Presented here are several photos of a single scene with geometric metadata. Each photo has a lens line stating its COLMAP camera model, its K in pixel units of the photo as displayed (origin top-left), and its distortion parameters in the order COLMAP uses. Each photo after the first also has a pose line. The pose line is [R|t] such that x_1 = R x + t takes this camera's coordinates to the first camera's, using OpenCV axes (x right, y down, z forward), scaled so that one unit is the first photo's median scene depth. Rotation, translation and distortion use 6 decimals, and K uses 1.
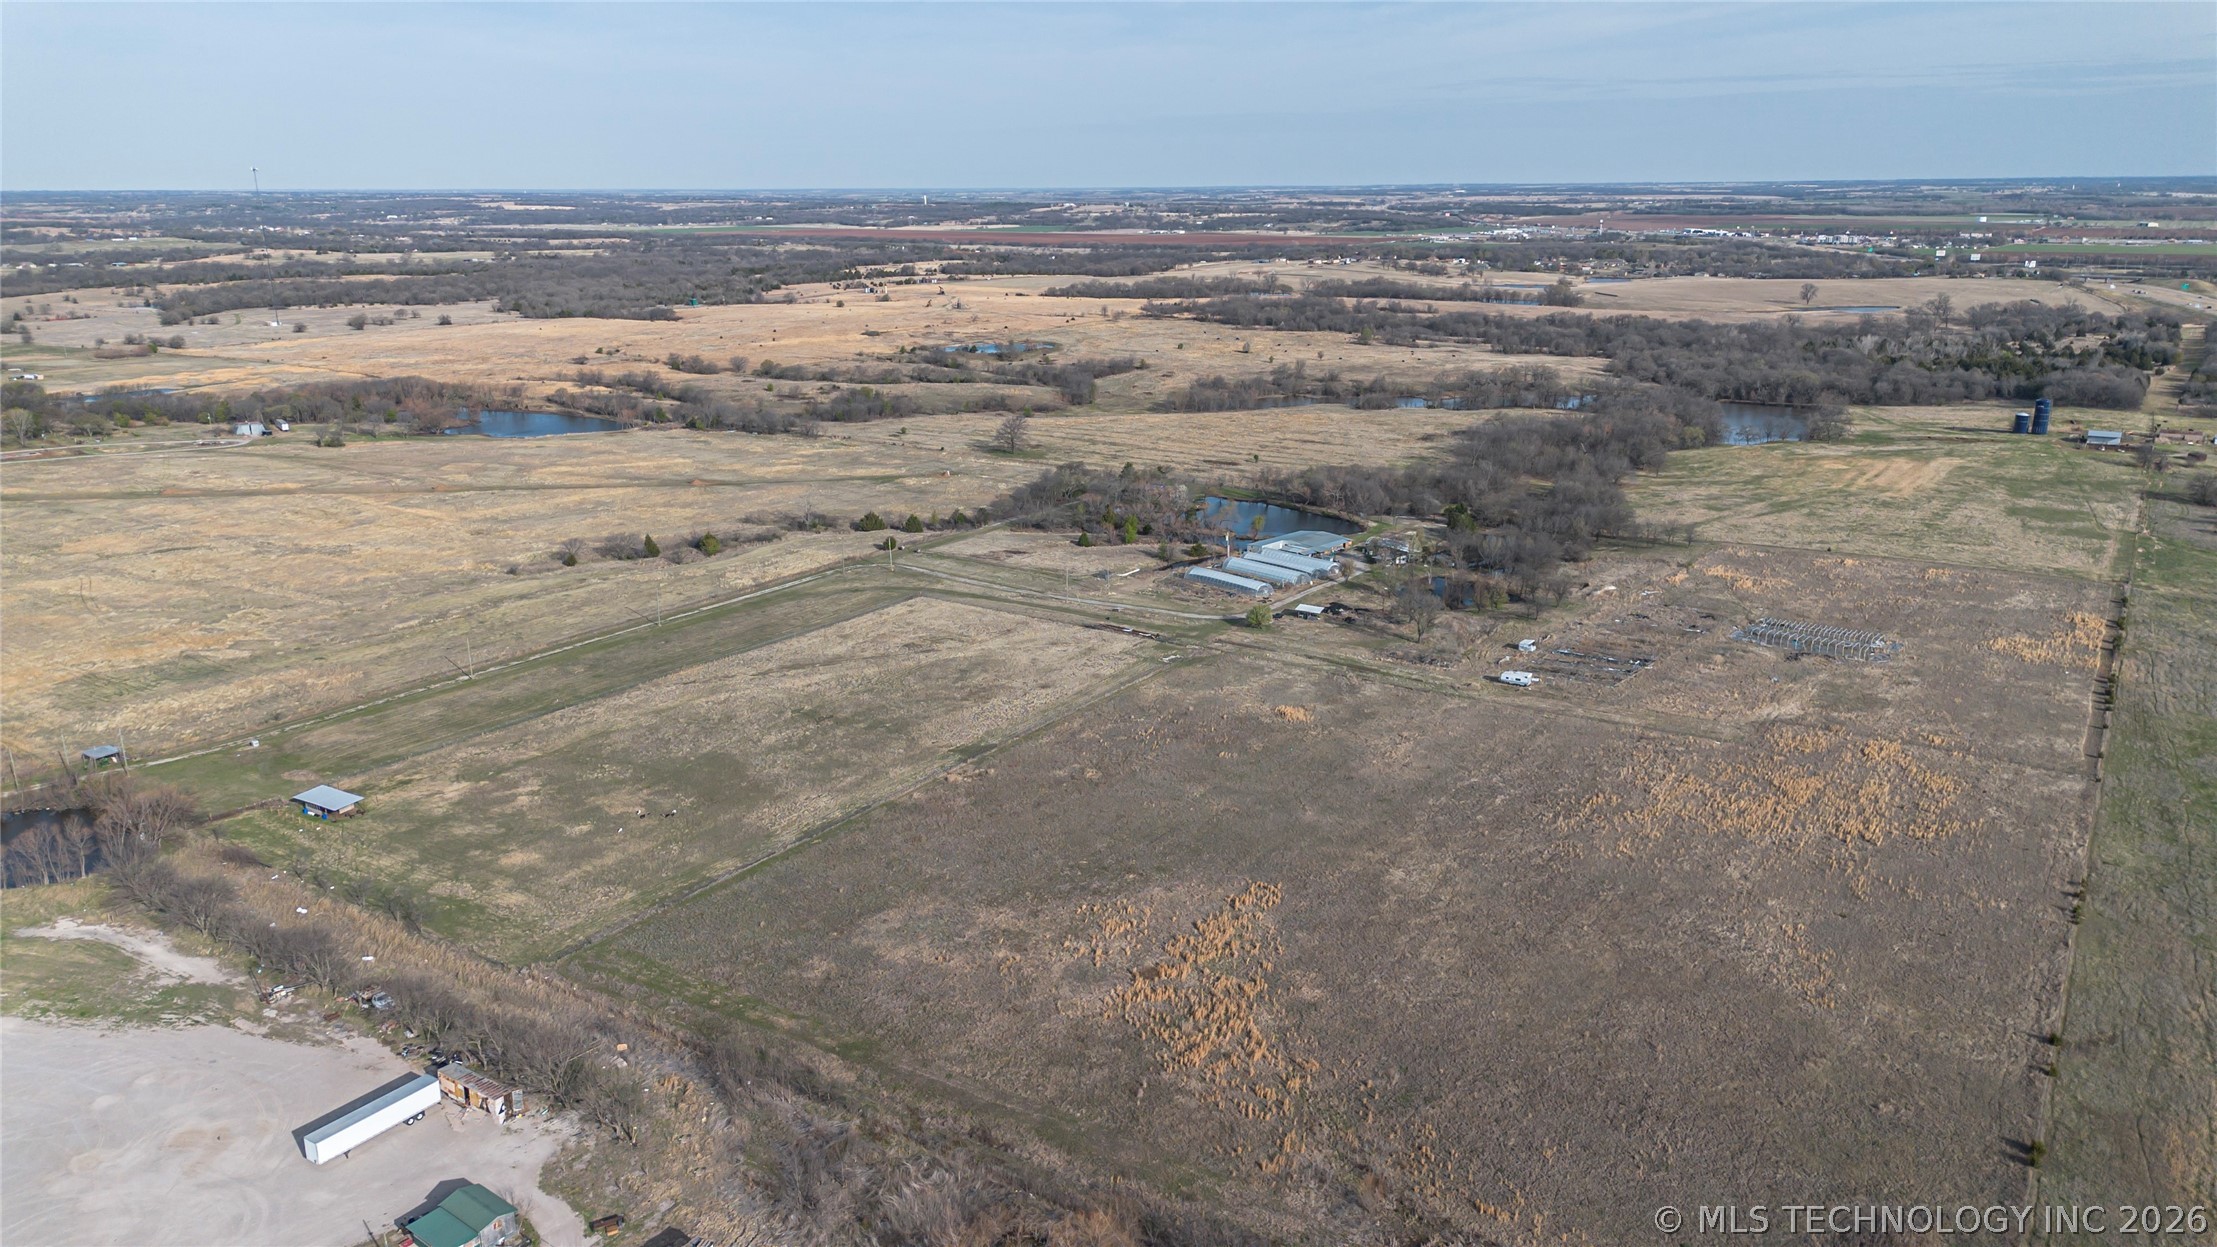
lens RADIAL K [[1584.3, 0, 1116.2], [0, 1584.3, 622.9], [0, 0, 1]] dist [0.075634, -0.068121]
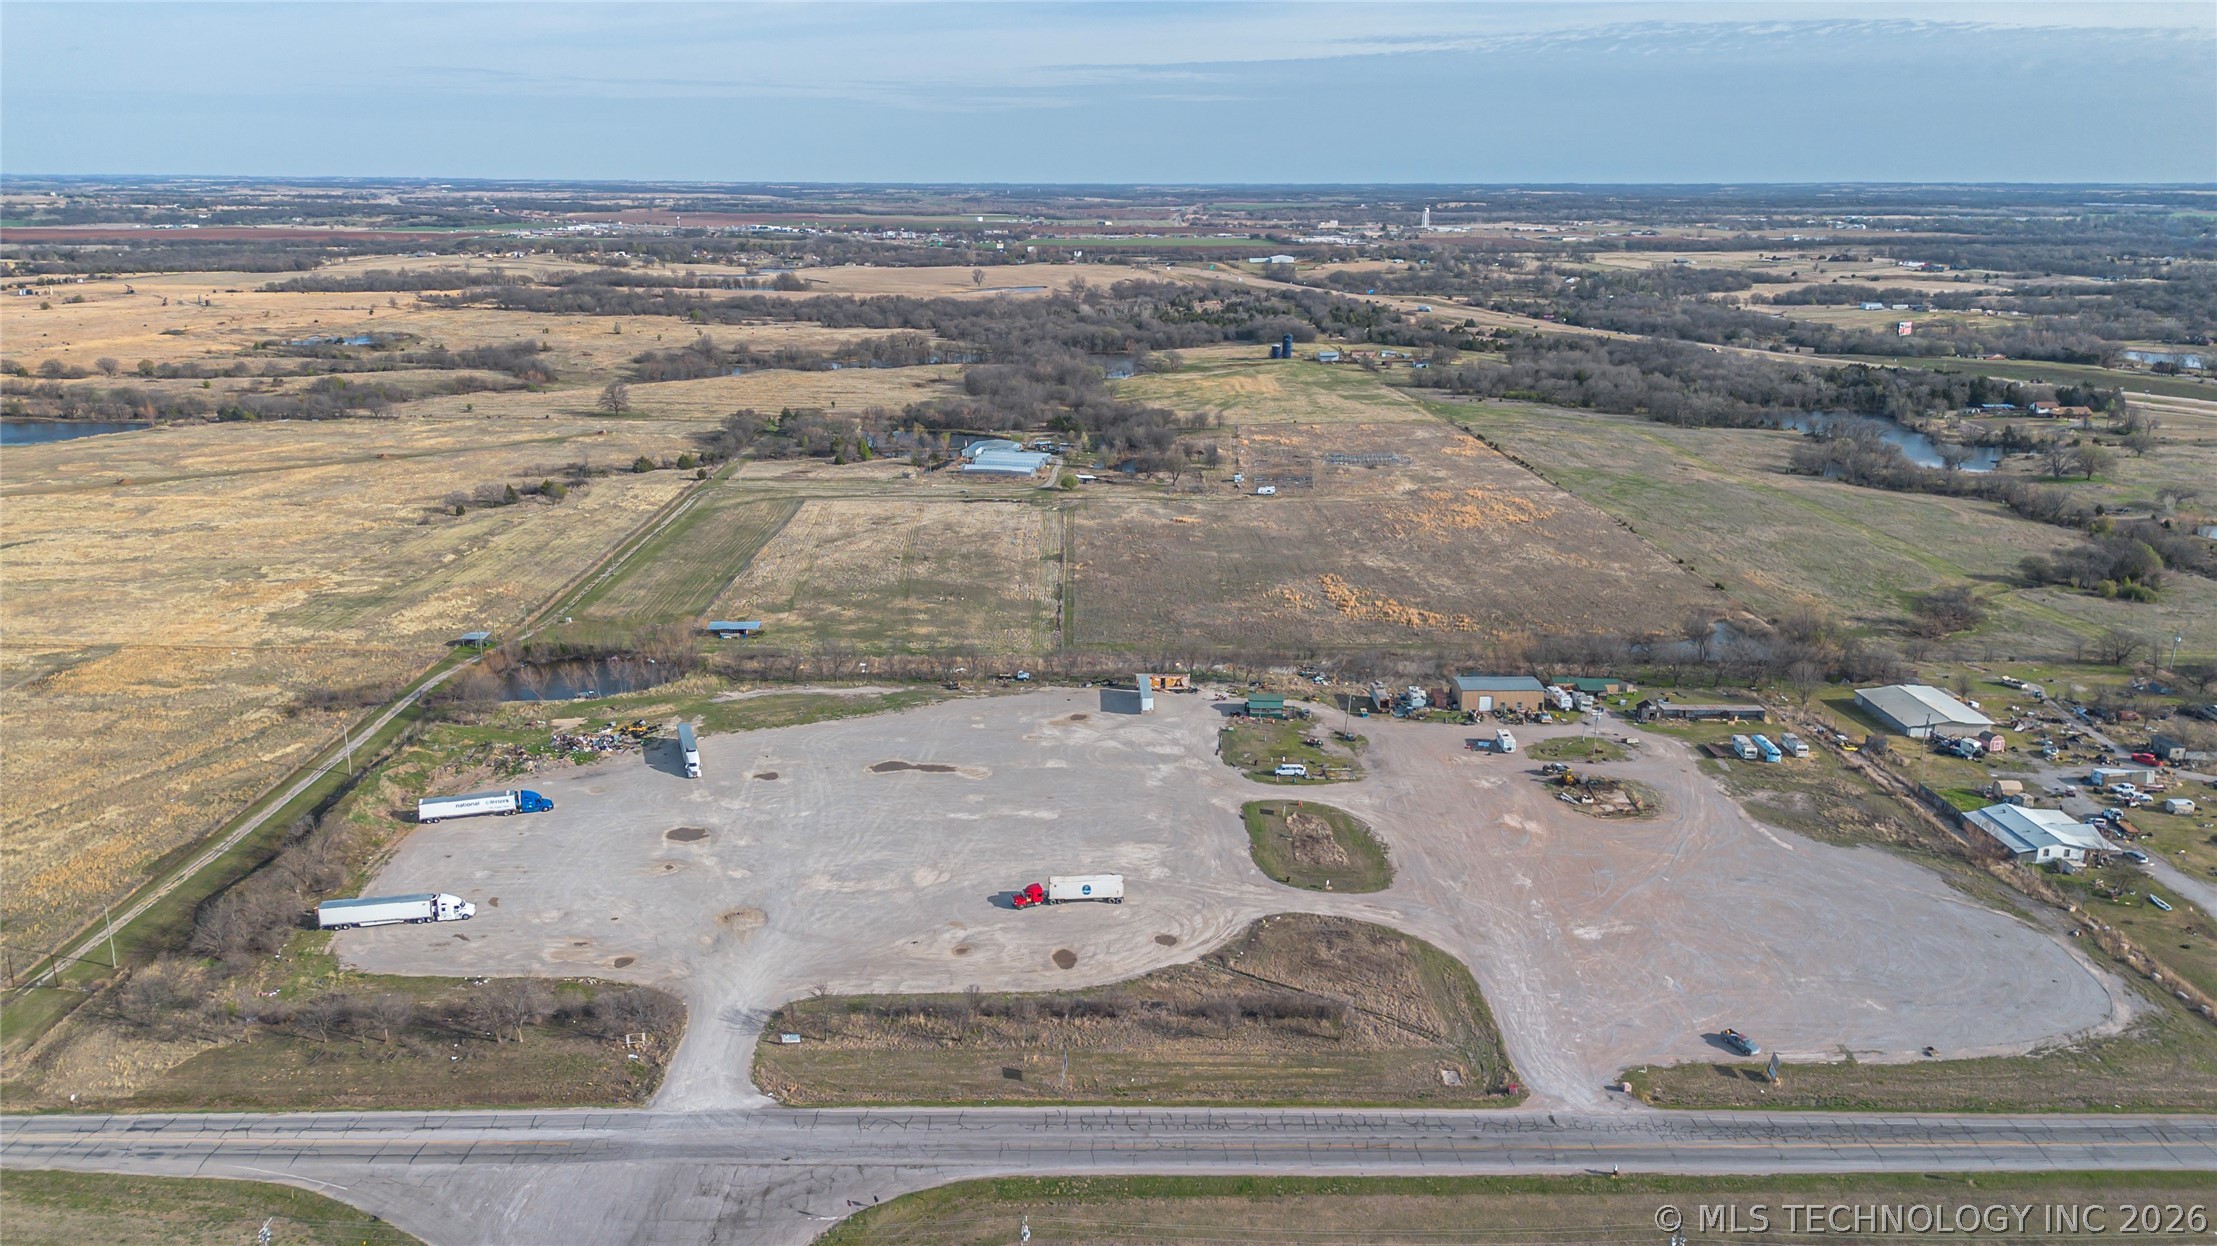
lens RADIAL K [[1584.3, 0, 1136.5], [0, 1584.3, 650.8], [0, 0, 1]] dist [0.075634, -0.068121]
pose [[0.818236, -0.155334, 0.553498, -0.451083], [0.145892, 0.987391, 0.061429, 0.044952], [-0.556062, 0.030488, 0.830582, -0.154287]]
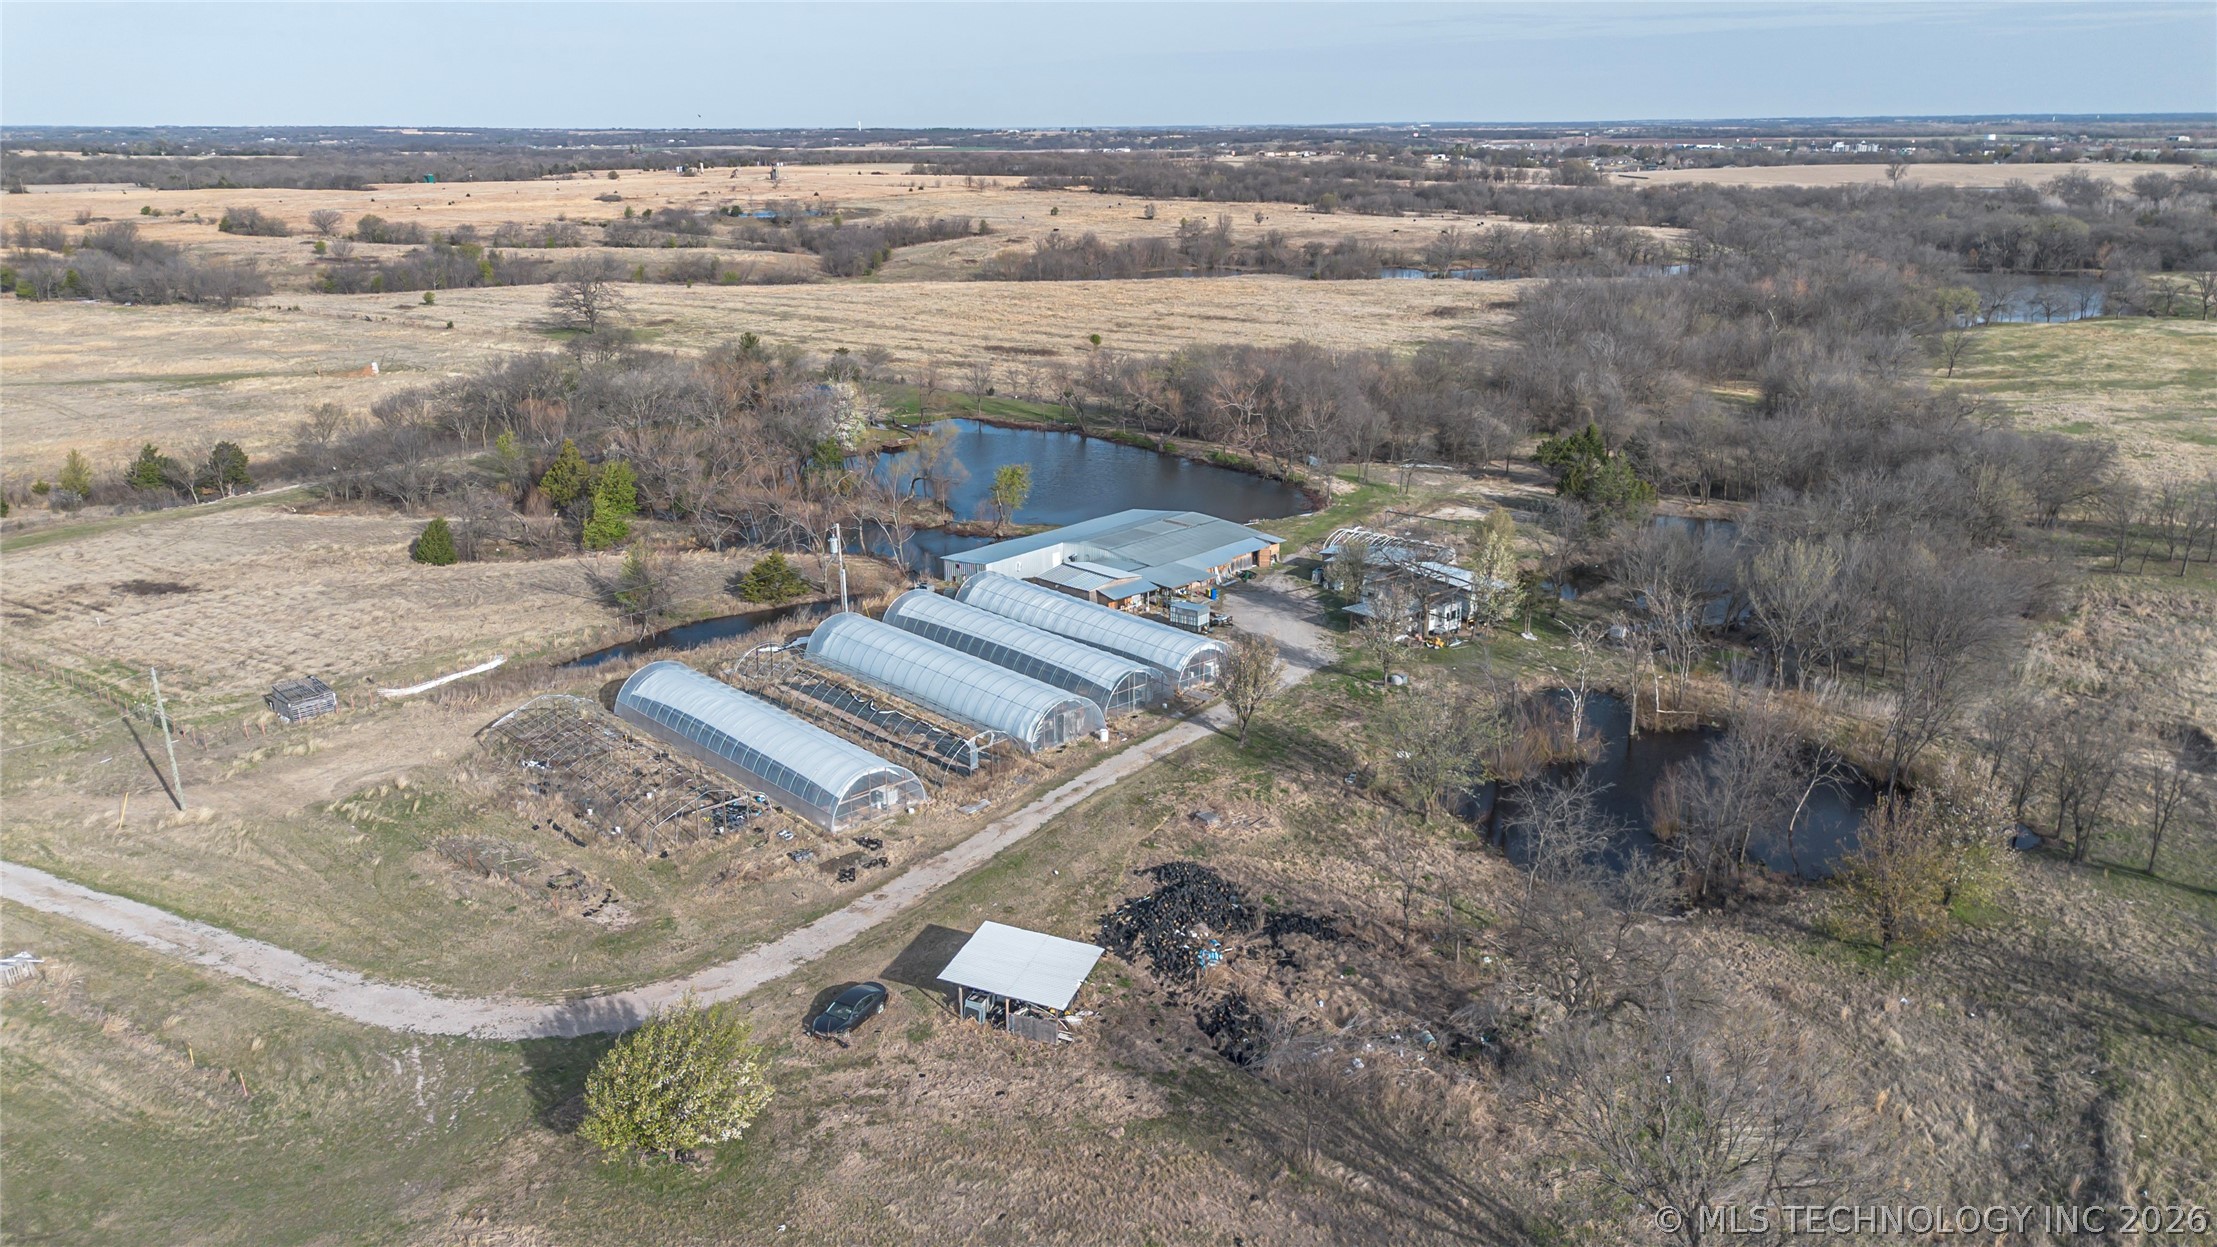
lens RADIAL K [[1584.3, 0, 1112.3], [0, 1584.3, 620.7], [0, 0, 1]] dist [0.075634, -0.068121]
pose [[0.999770, -0.006428, 0.020474, 0.086952], [0.005779, 0.999484, 0.031592, -0.037283], [-0.020667, -0.031467, 0.999291, 0.547448]]
